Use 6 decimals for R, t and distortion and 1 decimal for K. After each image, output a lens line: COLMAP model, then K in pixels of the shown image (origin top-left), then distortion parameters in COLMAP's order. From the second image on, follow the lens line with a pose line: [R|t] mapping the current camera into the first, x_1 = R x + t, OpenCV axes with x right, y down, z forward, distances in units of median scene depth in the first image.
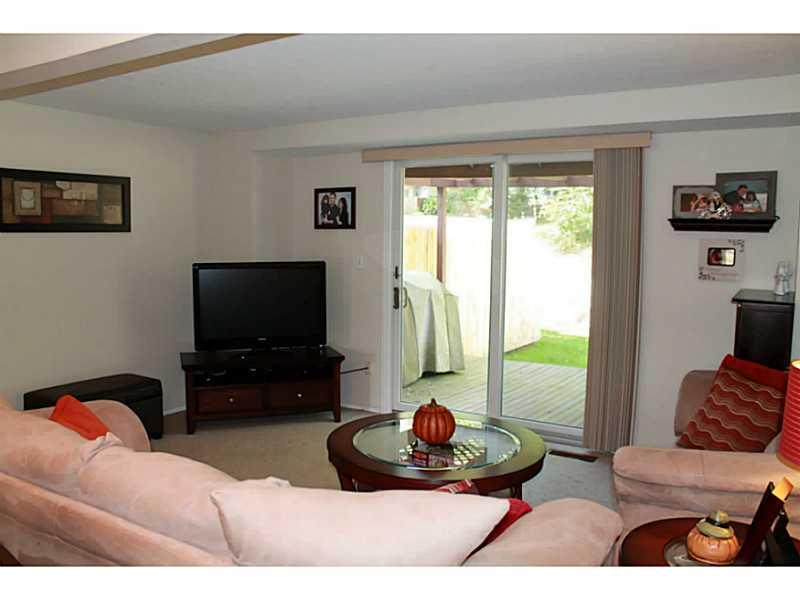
lens RADIAL K [[684.4, 0, 400.0], [0, 684.4, 300.0], [0, 0, 1]] dist [-0.151845, 0.144405]
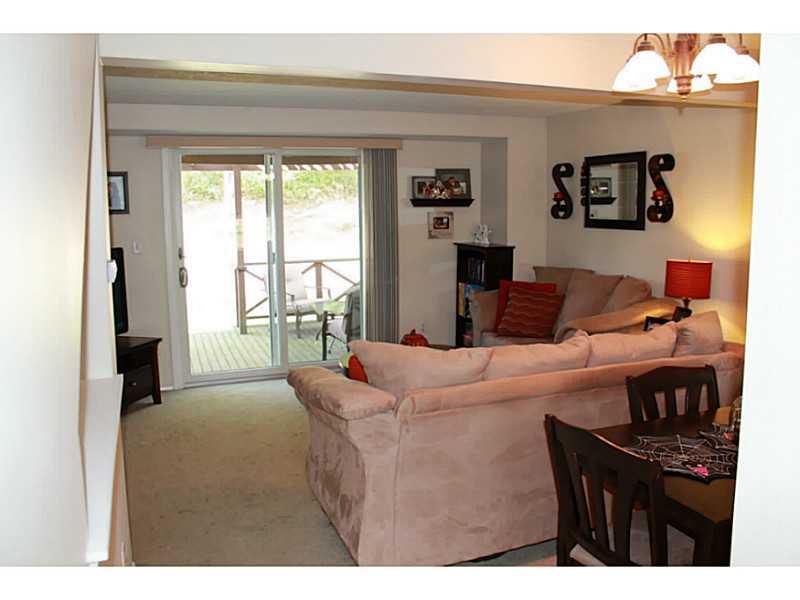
lens RADIAL K [[684.4, 0, 400.0], [0, 684.4, 300.0], [0, 0, 1]] dist [-0.151845, 0.144405]
pose [[0.585702, -0.123142, 0.801117, -0.852444], [0.099616, 0.991835, 0.079628, -0.023665], [-0.804381, 0.033166, 0.593187, 0.143837]]
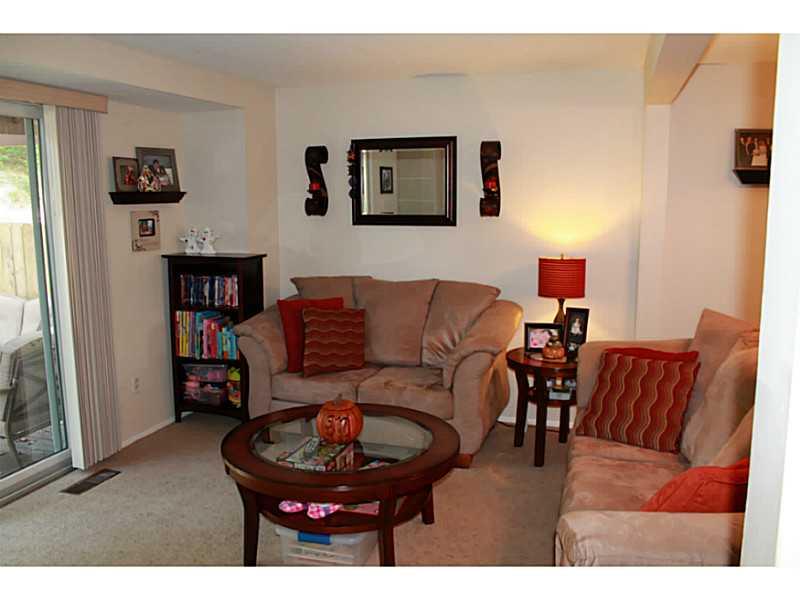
lens RADIAL K [[684.4, 0, 400.0], [0, 684.4, 300.0], [0, 0, 1]] dist [-0.151845, 0.144405]
pose [[-0.253925, -0.148916, 0.955692, -0.634299], [0.109673, 0.977271, 0.181419, -0.100506], [-0.960986, 0.150880, -0.231821, 0.870568]]
